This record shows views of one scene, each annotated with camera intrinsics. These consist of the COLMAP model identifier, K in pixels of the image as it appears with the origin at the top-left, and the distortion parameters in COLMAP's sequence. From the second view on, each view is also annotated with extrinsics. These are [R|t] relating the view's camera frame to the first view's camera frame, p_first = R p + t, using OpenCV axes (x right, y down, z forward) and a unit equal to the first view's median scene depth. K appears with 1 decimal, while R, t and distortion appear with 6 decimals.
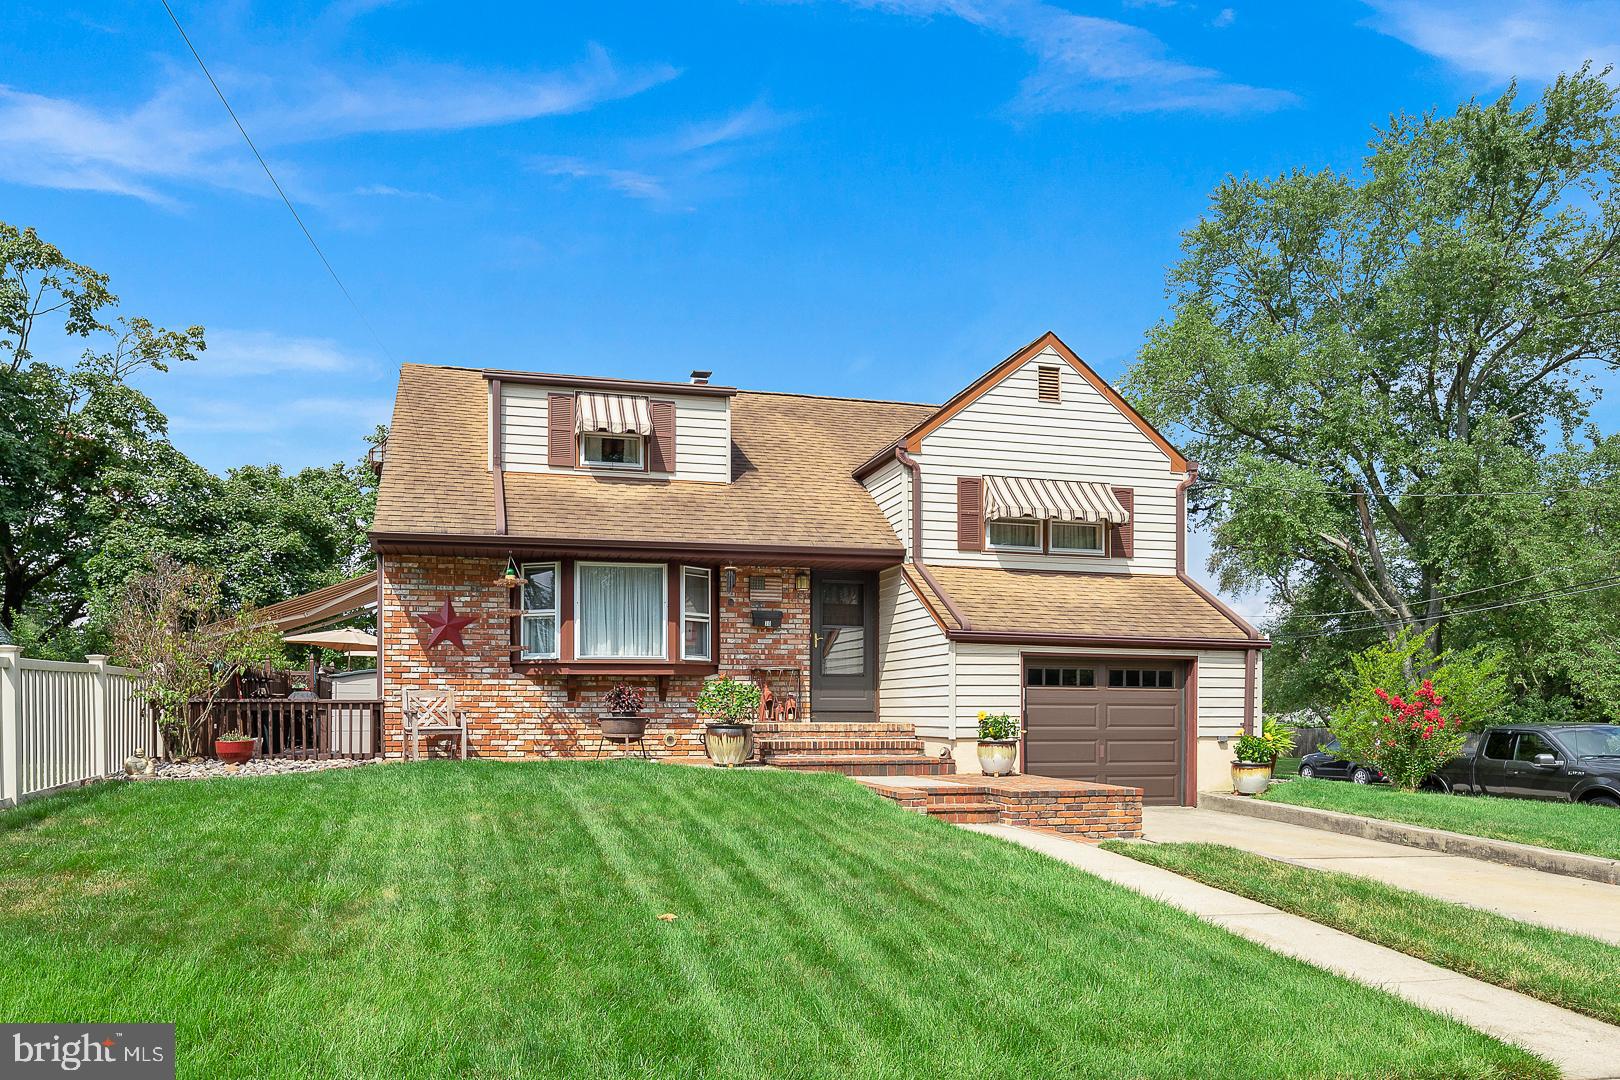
lens RADIAL K [[807.9, 0, 805.6], [0, 807.9, 461.0], [0, 0, 1]] dist [-0.000972, -0.000450]
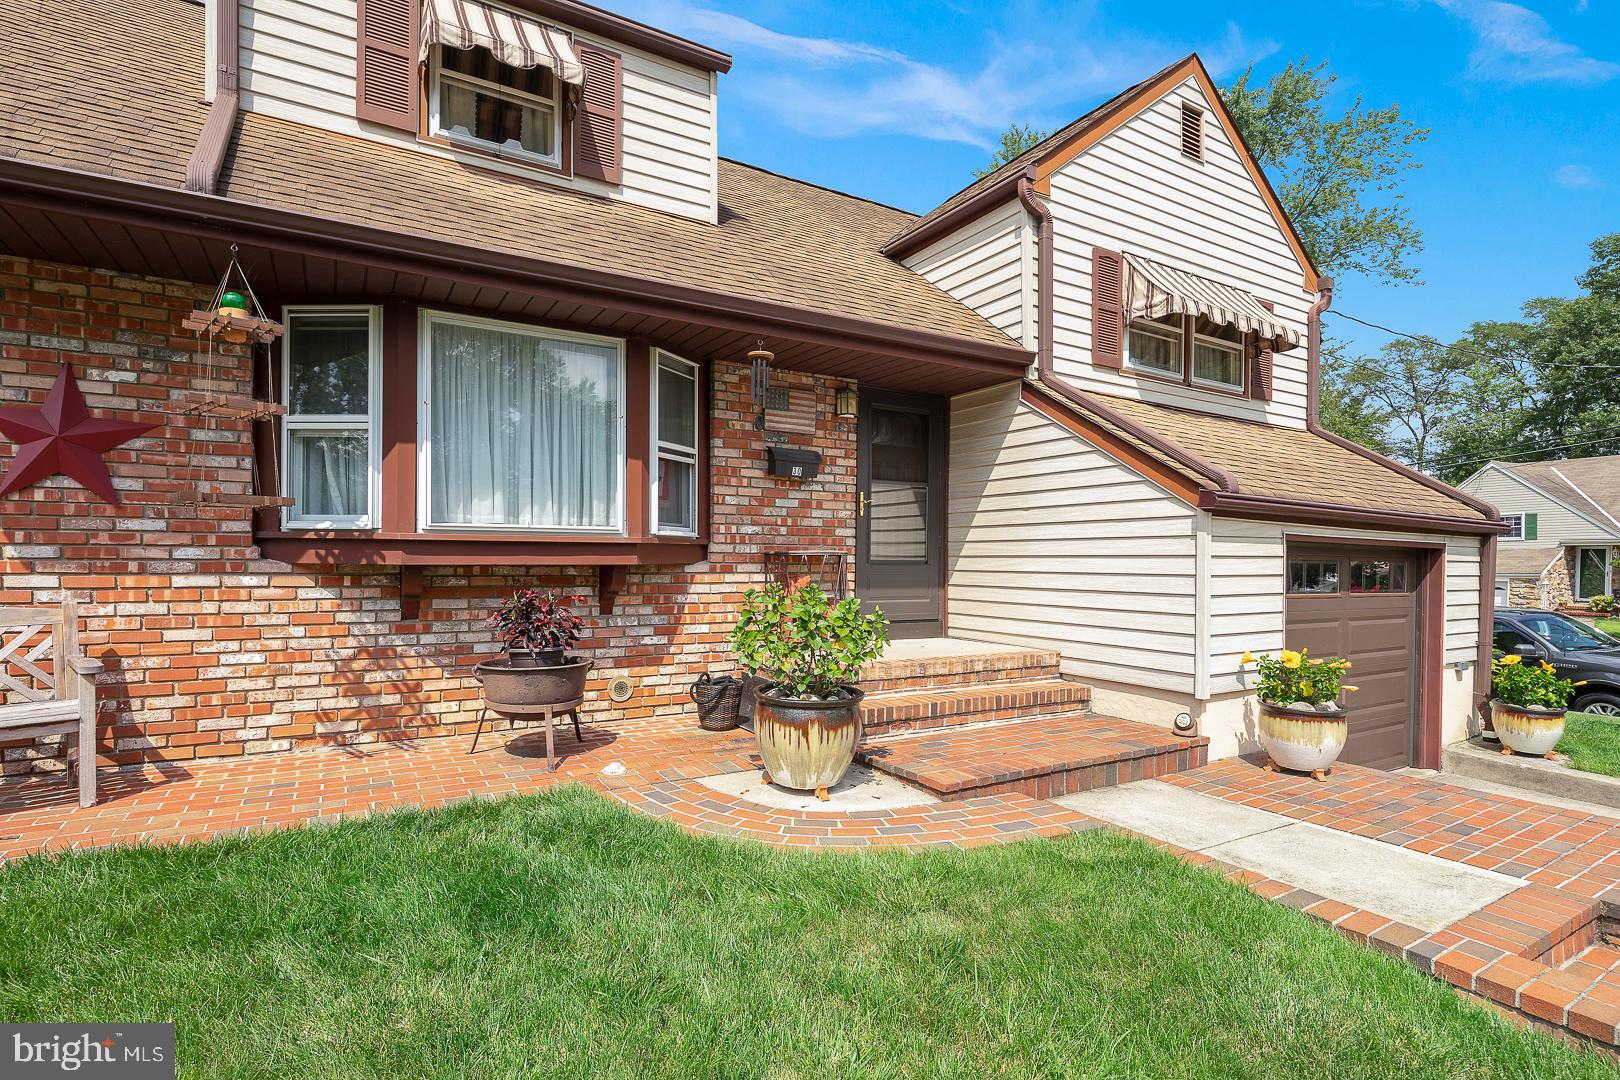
lens RADIAL K [[800.0, 0, 812.0], [0, 800.0, 441.3], [0, 0, 1]] dist [-0.000712, -0.000389]
pose [[0.982891, 0.041647, 0.179420, -0.144416], [-0.065714, 0.989287, 0.130358, 0.117944], [-0.172069, -0.139918, 0.975098, 0.508449]]
